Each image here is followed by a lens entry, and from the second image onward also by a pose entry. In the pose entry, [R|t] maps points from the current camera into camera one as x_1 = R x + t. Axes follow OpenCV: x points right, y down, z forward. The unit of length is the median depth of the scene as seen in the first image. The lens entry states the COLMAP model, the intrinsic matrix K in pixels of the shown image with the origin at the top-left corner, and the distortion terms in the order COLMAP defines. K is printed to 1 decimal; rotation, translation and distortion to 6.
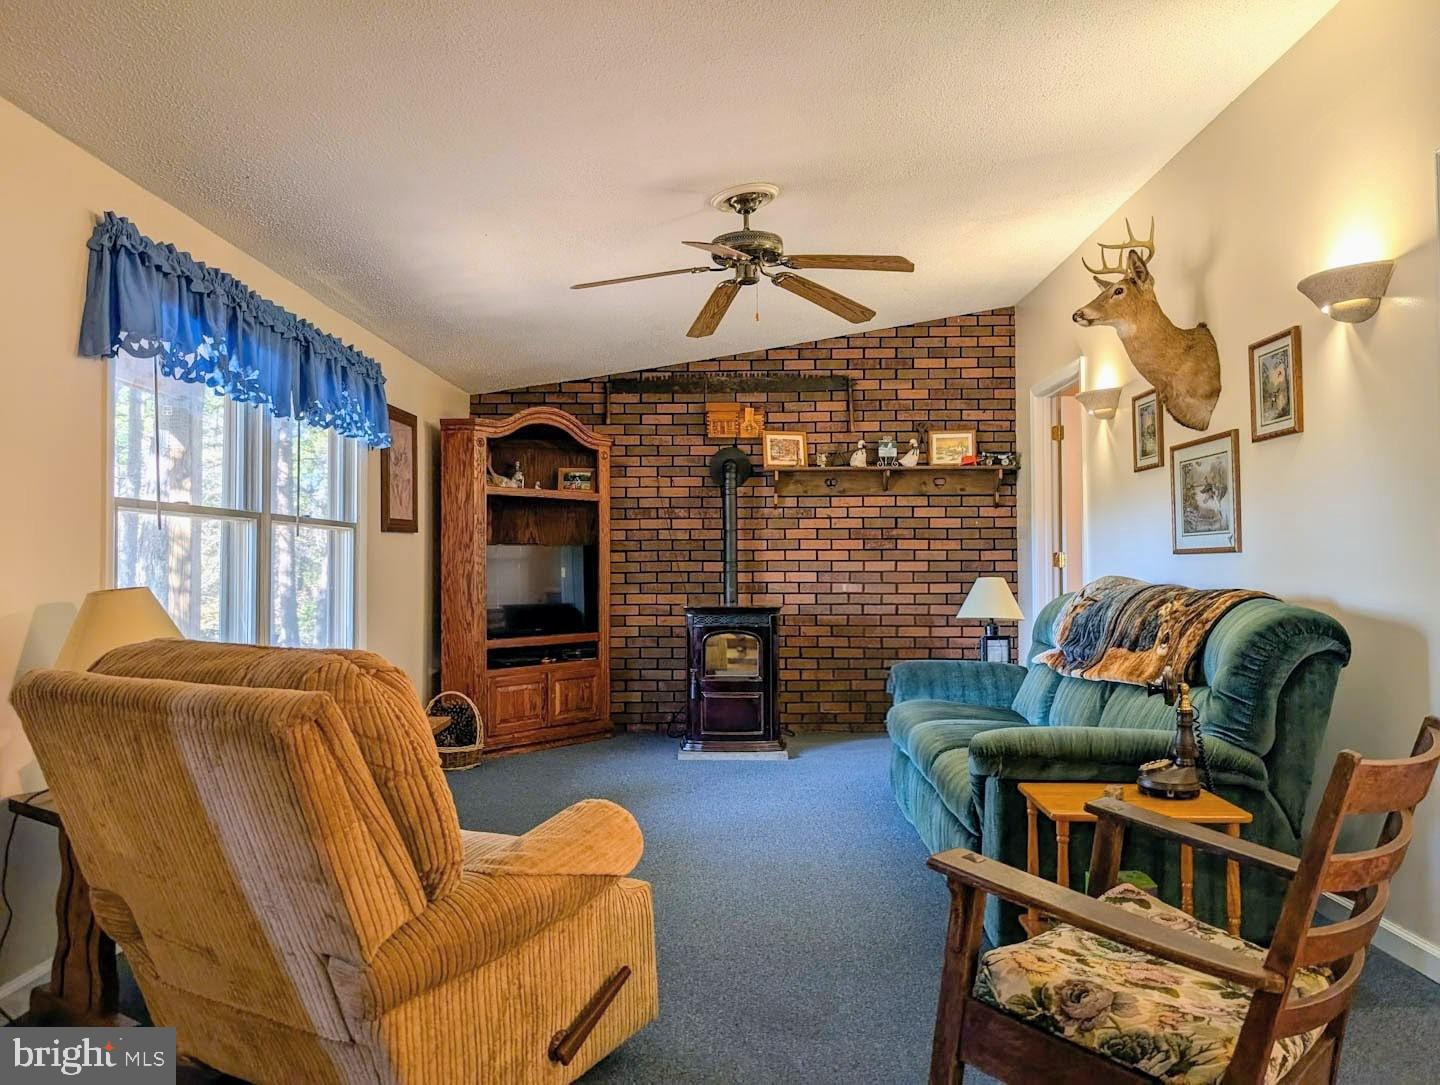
lens RADIAL K [[1018.3, 0, 729.4], [0, 1018.3, 543.8], [0, 0, 1]] dist [0.014535, -0.031397]
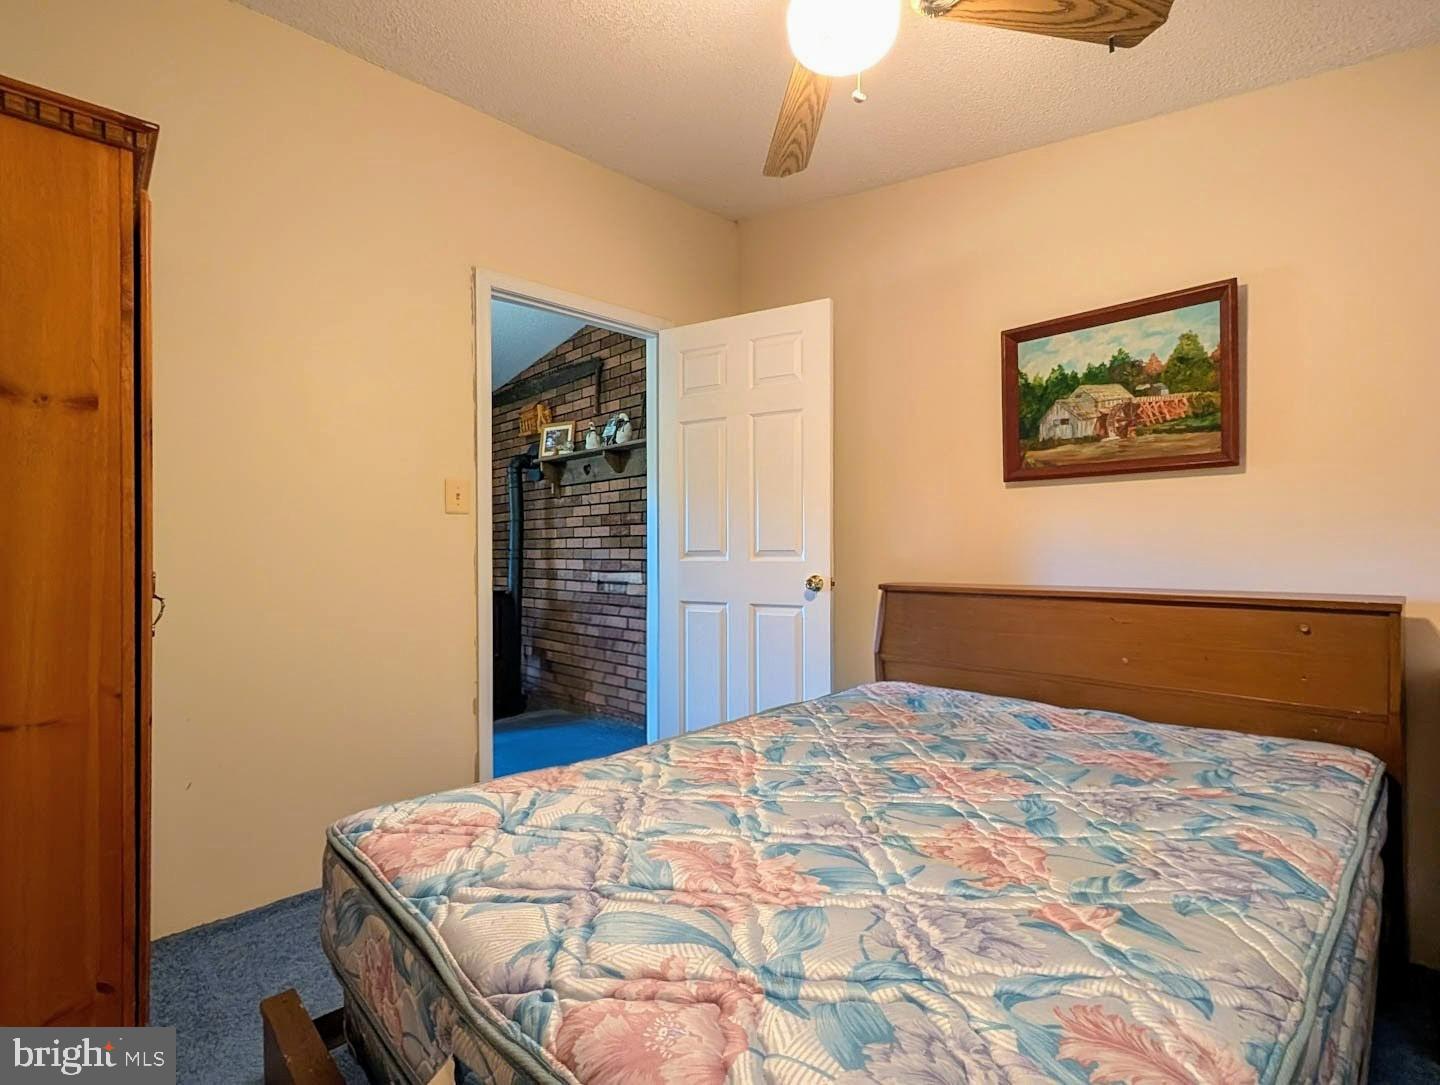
lens RADIAL K [[698.4, 0, 721.1], [0, 698.4, 544.2], [0, 0, 1]] dist [-0.000862, -0.000018]
pose [[0.713126, -0.005812, -0.701011, 0.662028], [0.014197, 0.999880, 0.006153, 0.010328], [0.700892, -0.014340, 0.713124, 0.607360]]
